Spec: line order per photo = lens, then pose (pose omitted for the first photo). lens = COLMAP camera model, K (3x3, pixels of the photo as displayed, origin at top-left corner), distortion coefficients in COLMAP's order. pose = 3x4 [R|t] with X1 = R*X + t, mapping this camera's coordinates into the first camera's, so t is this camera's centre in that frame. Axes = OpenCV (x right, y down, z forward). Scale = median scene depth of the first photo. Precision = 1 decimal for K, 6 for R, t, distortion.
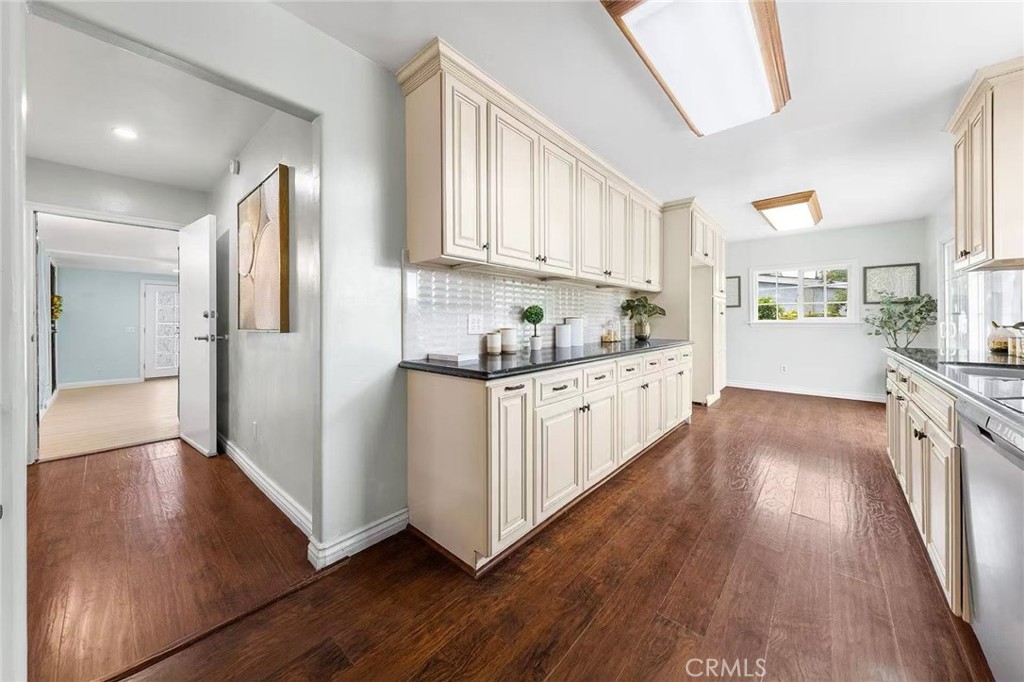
lens RADIAL K [[362.4, 0, 505.5], [0, 362.4, 320.7], [0, 0, 1]] dist [-0.000079, -0.000045]
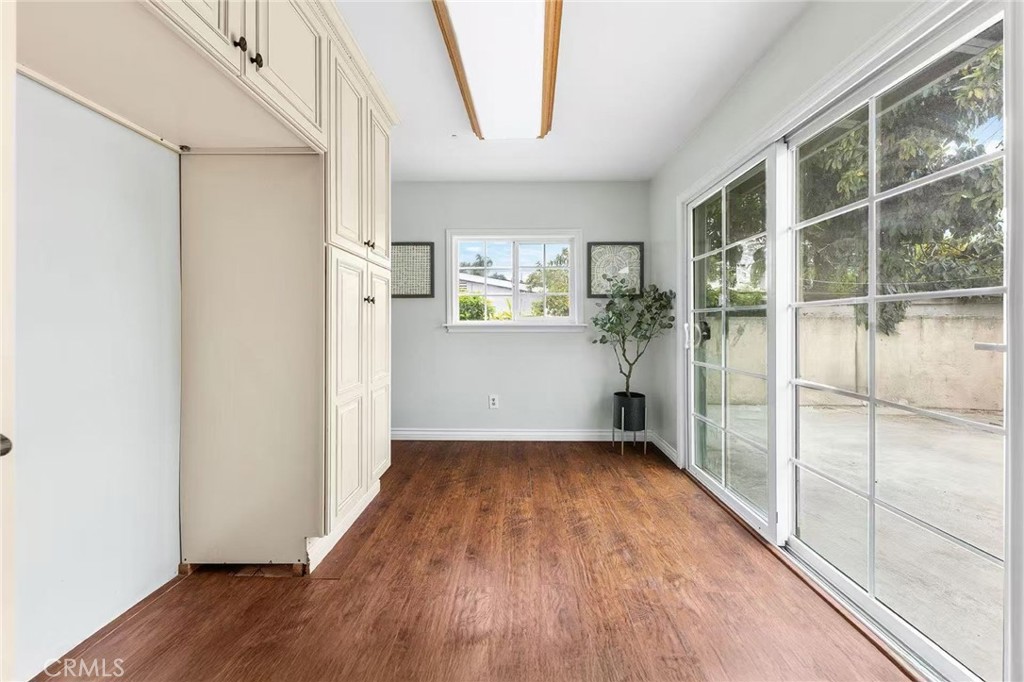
lens RADIAL K [[362.4, 0, 505.5], [0, 362.4, 320.7], [0, 0, 1]] dist [-0.000079, -0.000045]
pose [[0.777232, 0.010054, 0.629134, 0.455540], [-0.003466, 0.999926, -0.011697, 0.006035], [-0.629204, 0.006911, 0.777209, 0.585614]]
